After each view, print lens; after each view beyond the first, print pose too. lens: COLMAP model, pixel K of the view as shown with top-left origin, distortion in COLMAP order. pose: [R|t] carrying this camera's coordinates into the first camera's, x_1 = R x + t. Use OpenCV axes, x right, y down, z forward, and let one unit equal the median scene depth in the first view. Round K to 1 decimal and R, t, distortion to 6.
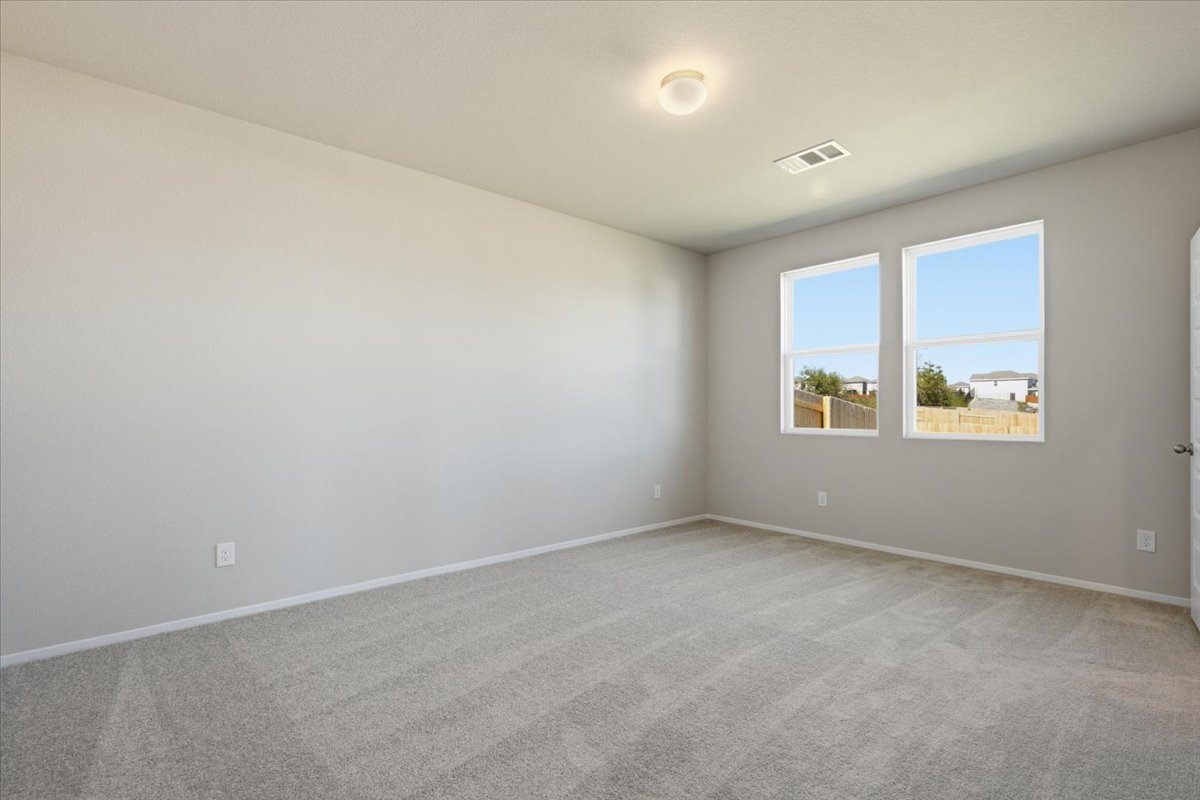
lens RADIAL K [[542.4, 0, 600.5], [0, 542.4, 403.9], [0, 0, 1]] dist [0.002444, 0.000005]
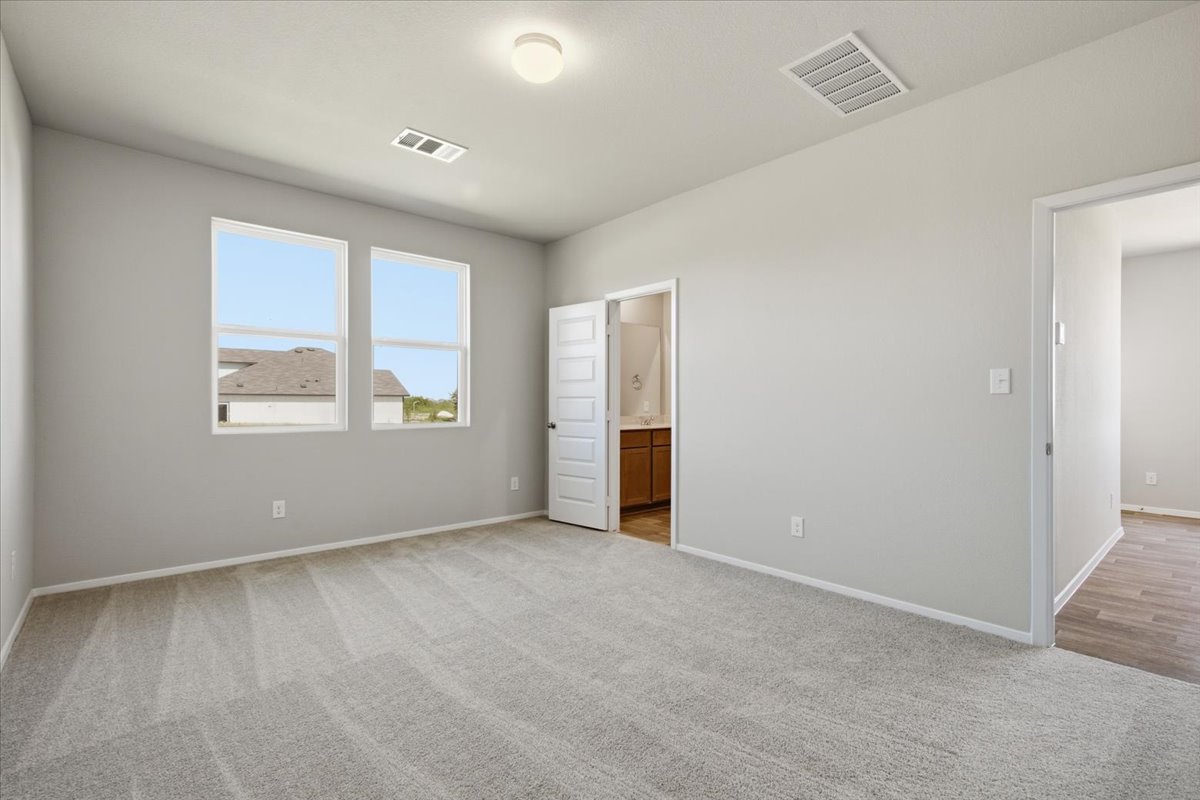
lens RADIAL K [[542.4, 0, 602.9], [0, 542.4, 401.2], [0, 0, 1]] dist [0.002444, 0.000005]
pose [[0.012655, 0.006461, 0.999899, -0.553295], [-0.012843, 0.999898, -0.006298, 0.009698], [-0.999837, -0.012762, 0.012737, 0.637282]]
